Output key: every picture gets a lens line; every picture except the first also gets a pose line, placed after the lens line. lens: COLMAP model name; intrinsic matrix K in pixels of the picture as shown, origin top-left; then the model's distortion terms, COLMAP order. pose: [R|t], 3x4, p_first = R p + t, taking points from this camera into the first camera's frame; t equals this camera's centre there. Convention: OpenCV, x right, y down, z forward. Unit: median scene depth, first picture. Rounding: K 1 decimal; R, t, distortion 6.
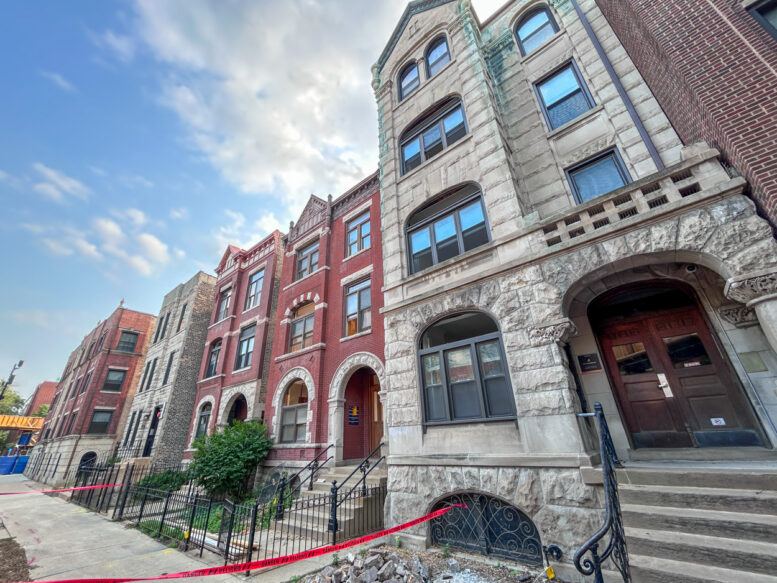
lens RADIAL K [[316.1, 0, 388.5], [0, 316.1, 291.5], [0, 0, 1]] dist [-0.001290, 0.000015]
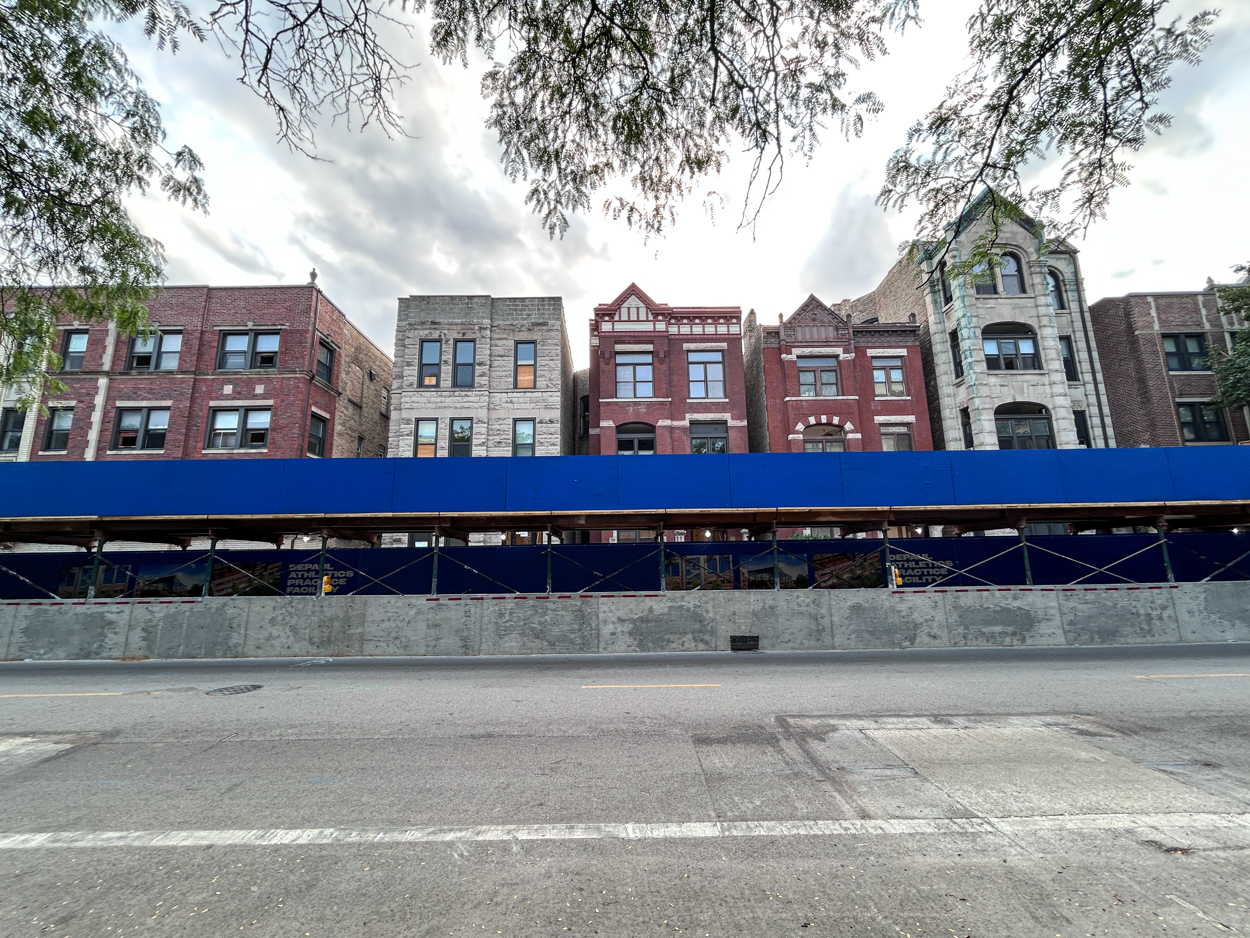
lens RADIAL K [[508.6, 0, 625.0], [0, 508.6, 469.0], [0, 0, 1]] dist [-0.001290, 0.000015]
pose [[0.760668, 0.140880, 0.633669, -2.146969], [-0.288869, 0.947648, 0.136078, 0.163050], [-0.581325, -0.286558, 0.761542, 0.127738]]
